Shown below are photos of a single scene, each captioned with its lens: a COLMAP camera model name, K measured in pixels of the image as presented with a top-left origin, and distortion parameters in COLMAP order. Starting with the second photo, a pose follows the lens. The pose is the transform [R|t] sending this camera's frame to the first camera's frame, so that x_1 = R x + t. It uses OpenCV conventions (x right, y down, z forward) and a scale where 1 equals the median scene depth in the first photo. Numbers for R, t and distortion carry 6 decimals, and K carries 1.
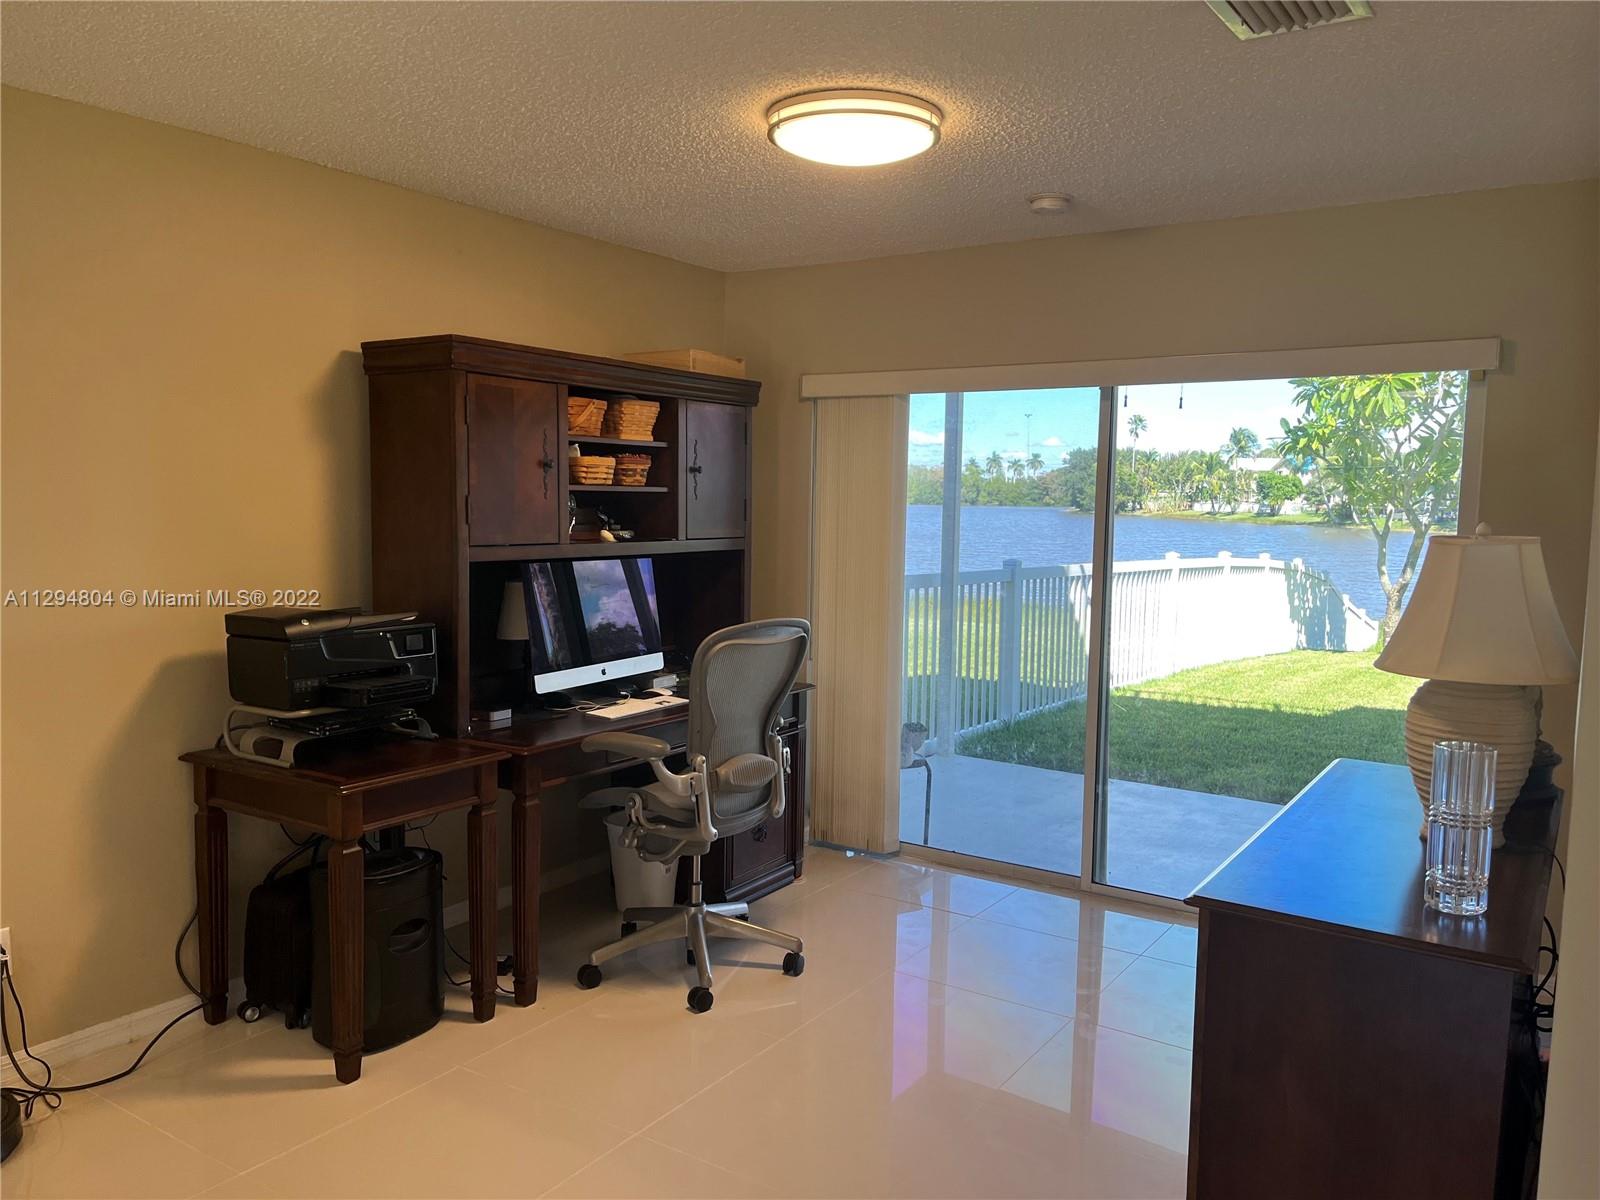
lens RADIAL K [[1226.3, 0, 810.5], [0, 1226.3, 611.3], [0, 0, 1]] dist [0.074757, -0.107261]
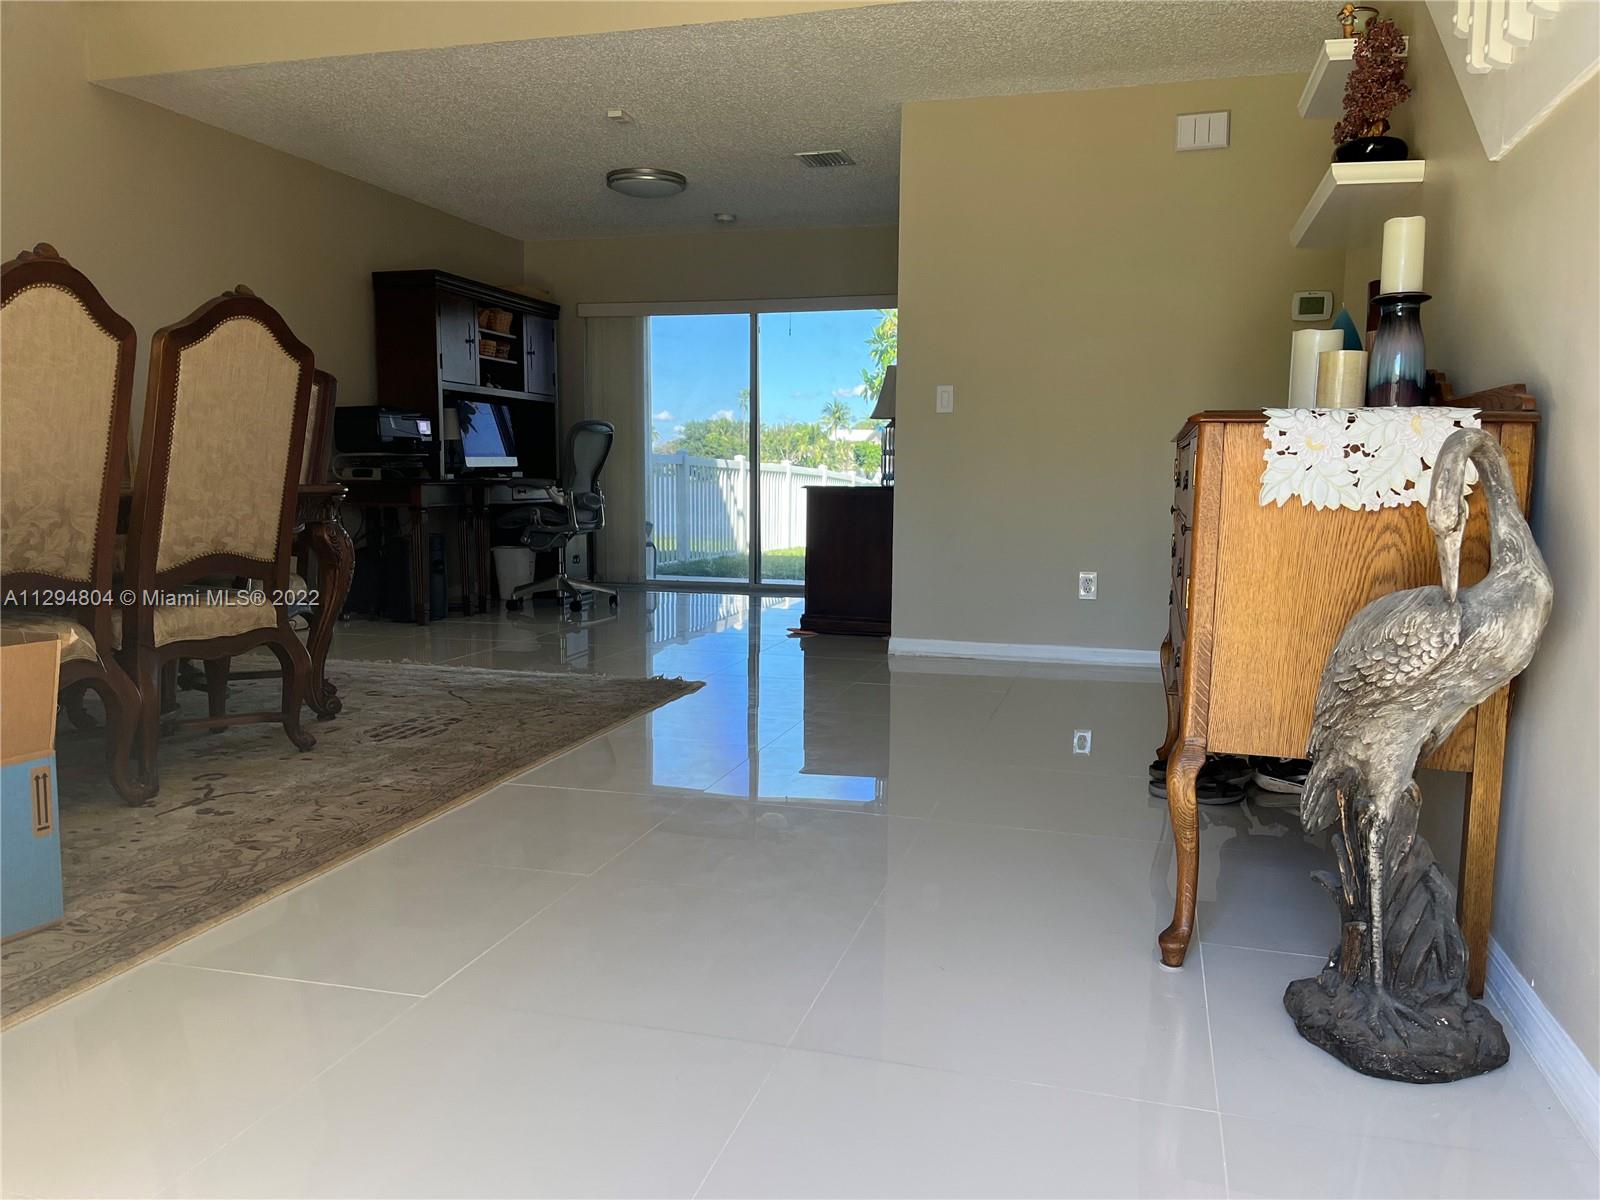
lens RADIAL K [[1226.3, 0, 810.5], [0, 1226.3, 611.3], [0, 0, 1]] dist [0.074757, -0.107261]
pose [[0.952655, -0.045848, 0.300578, -0.264563], [0.039785, 0.998863, 0.026266, 0.228689], [-0.301441, -0.013064, 0.953395, -0.834416]]
